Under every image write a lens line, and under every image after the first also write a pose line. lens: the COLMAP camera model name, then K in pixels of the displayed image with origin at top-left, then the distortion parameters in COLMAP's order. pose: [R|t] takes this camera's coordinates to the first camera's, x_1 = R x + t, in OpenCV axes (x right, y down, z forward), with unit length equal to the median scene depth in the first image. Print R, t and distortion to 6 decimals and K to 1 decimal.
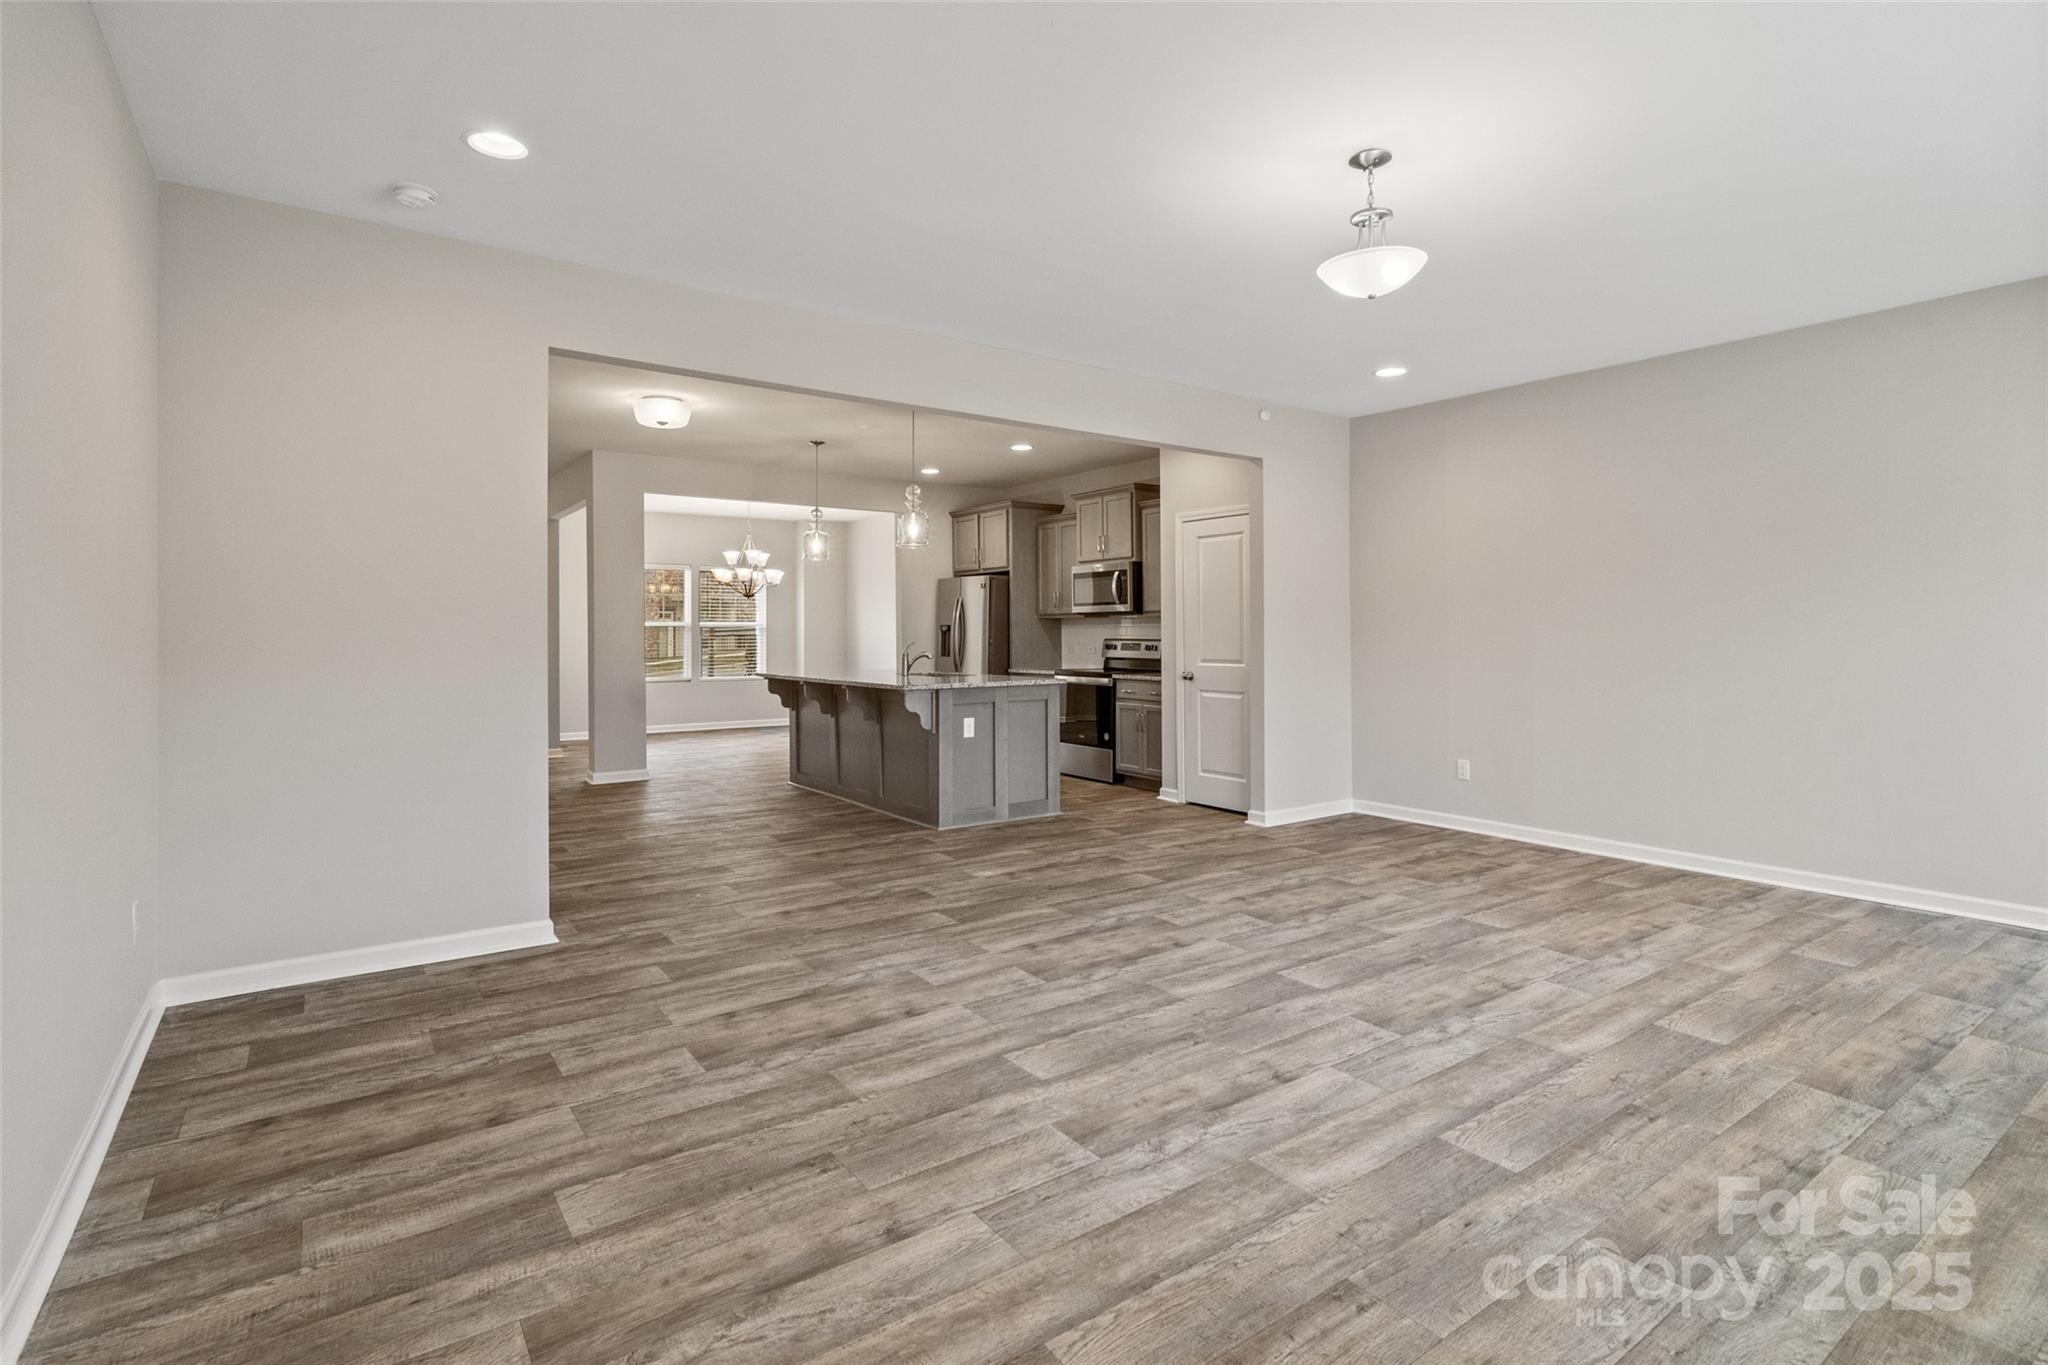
lens RADIAL K [[985.8, 0, 1004.5], [0, 985.8, 669.9], [0, 0, 1]] dist [-0.003829, 0.000552]
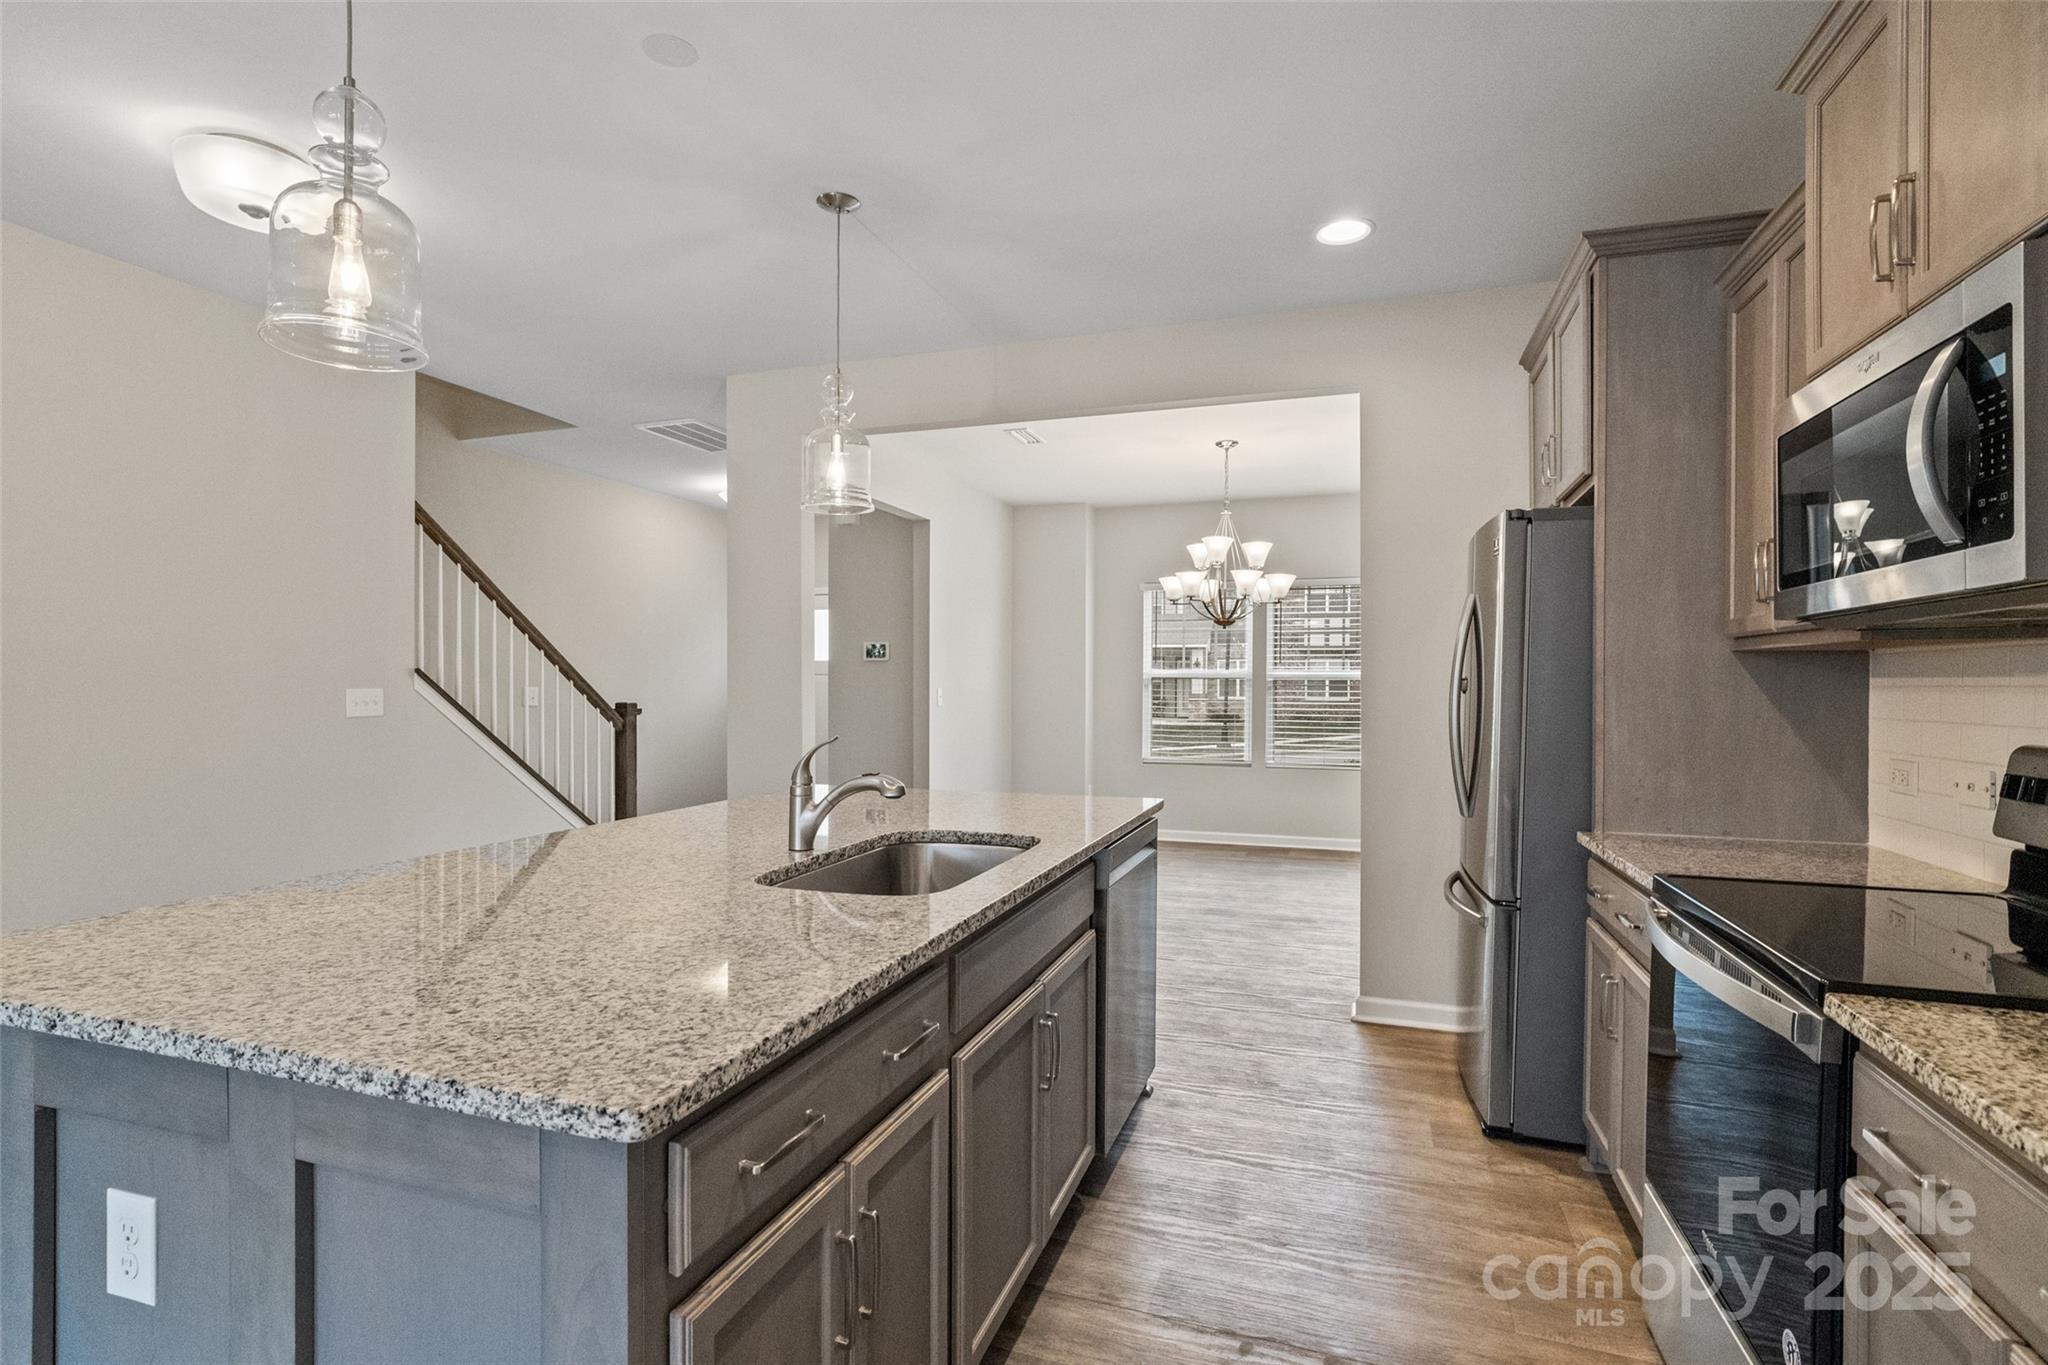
lens RADIAL K [[1000.9, 0, 1024.0], [0, 1000.9, 682.5], [0, 0, 1]] dist [-0.002212, -0.001218]
pose [[0.587016, 0.005742, -0.809555, 0.141325], [-0.036629, 0.999139, -0.019474, -0.031950], [0.808746, 0.041085, 0.586721, 0.699514]]
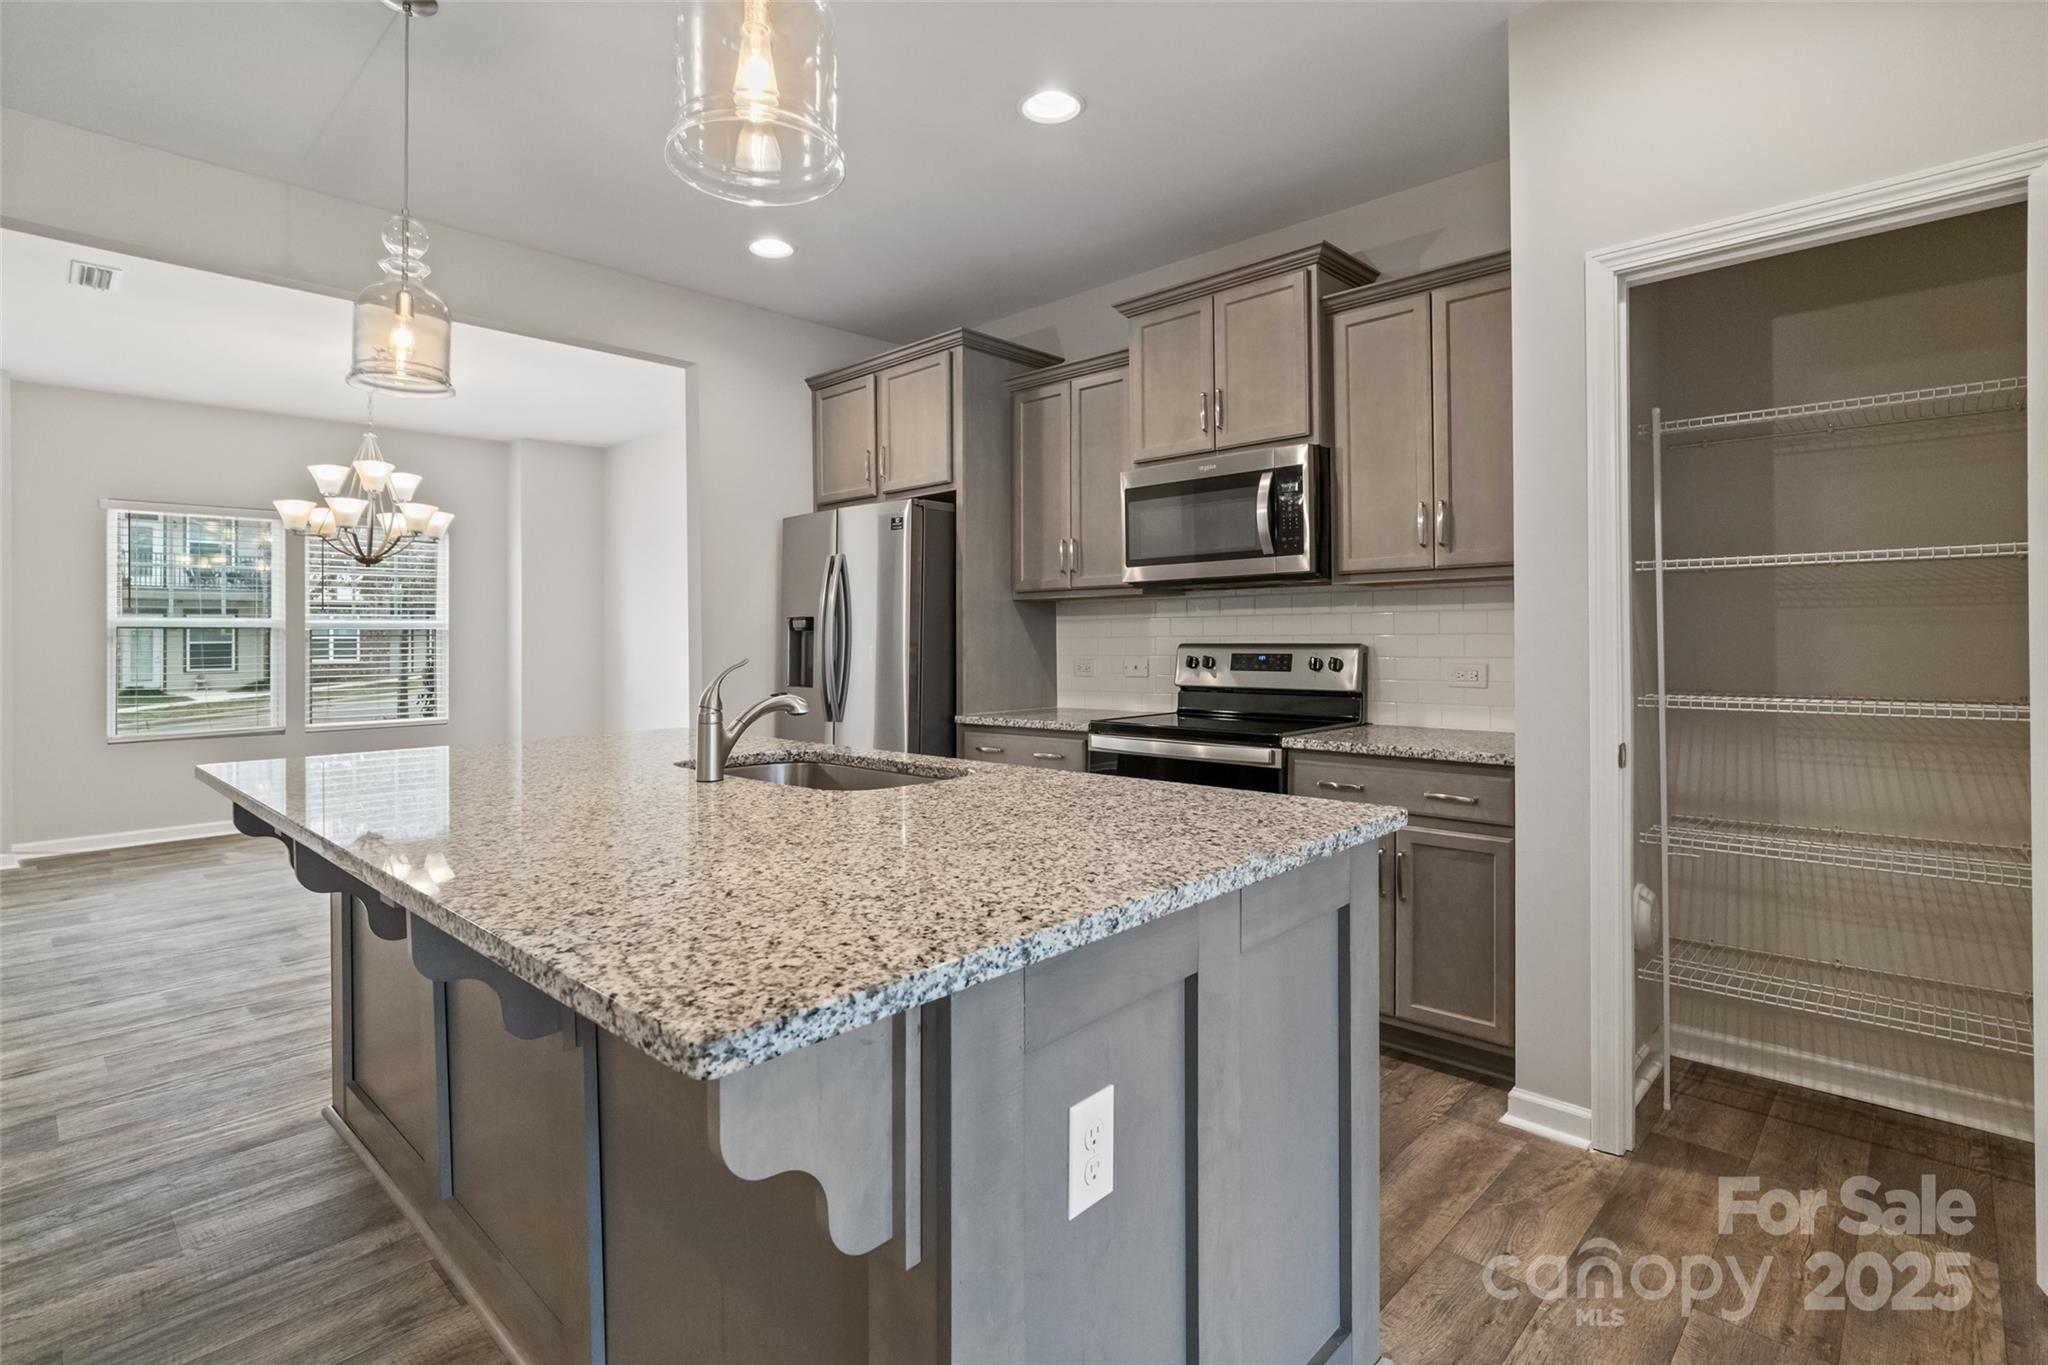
lens RADIAL K [[984.4, 0, 1003.0], [0, 984.4, 628.6], [0, 0, 1]] dist [-0.000977, 0.000000]
pose [[0.981866, -0.003771, 0.189541, -0.057767], [0.013192, 0.998738, -0.048467, -0.017683], [-0.189119, 0.050089, 0.980676, 0.566517]]
